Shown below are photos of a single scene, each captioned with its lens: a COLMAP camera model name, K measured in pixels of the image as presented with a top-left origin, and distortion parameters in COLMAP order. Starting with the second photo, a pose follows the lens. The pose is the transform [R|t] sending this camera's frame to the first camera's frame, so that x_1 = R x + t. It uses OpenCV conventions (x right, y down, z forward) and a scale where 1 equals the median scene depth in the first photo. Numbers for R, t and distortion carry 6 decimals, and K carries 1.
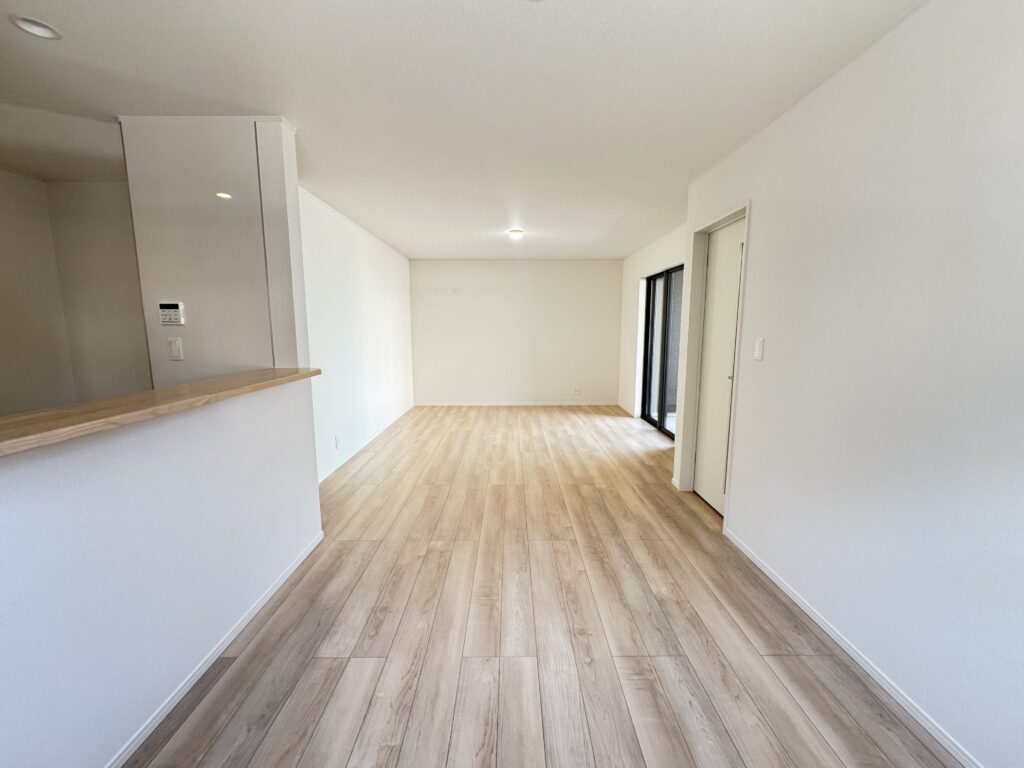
lens RADIAL K [[408.5, 0, 512.1], [0, 408.5, 382.2], [0, 0, 1]] dist [-0.001742, 0.000125]
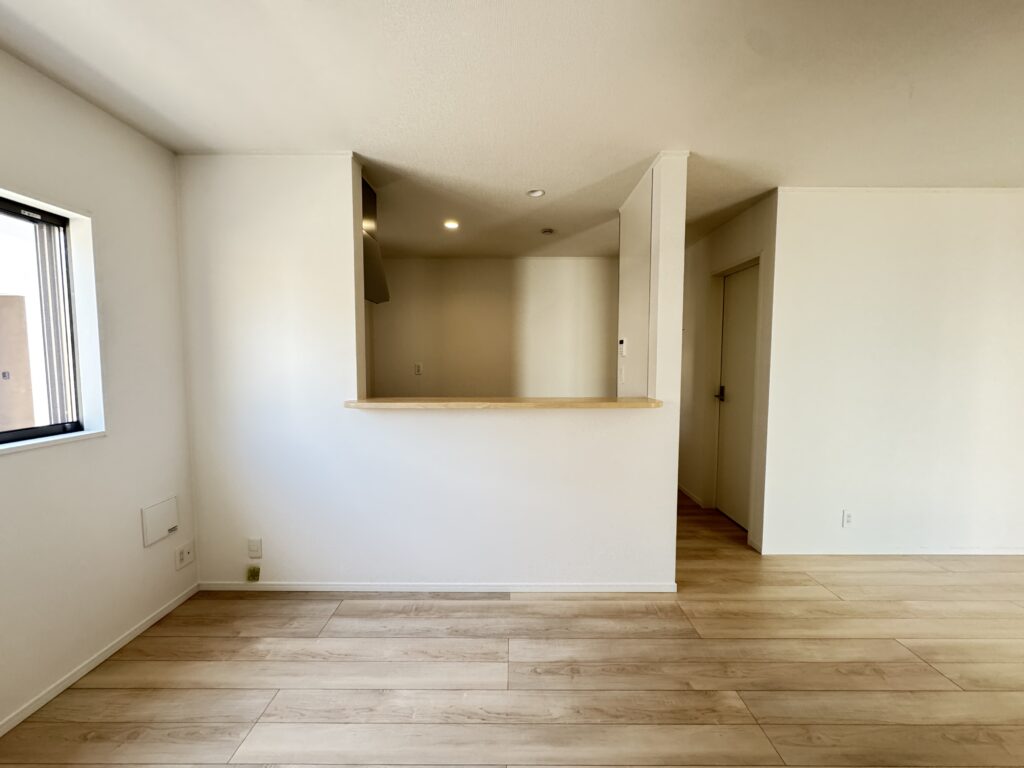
lens RADIAL K [[408.5, 0, 512.1], [0, 408.5, 382.2], [0, 0, 1]] dist [-0.001742, 0.000125]
pose [[-0.003100, 0.063989, -0.997946, 0.283225], [-0.136175, 0.988627, 0.063815, -0.057396], [0.990680, 0.136093, 0.005649, 0.402949]]
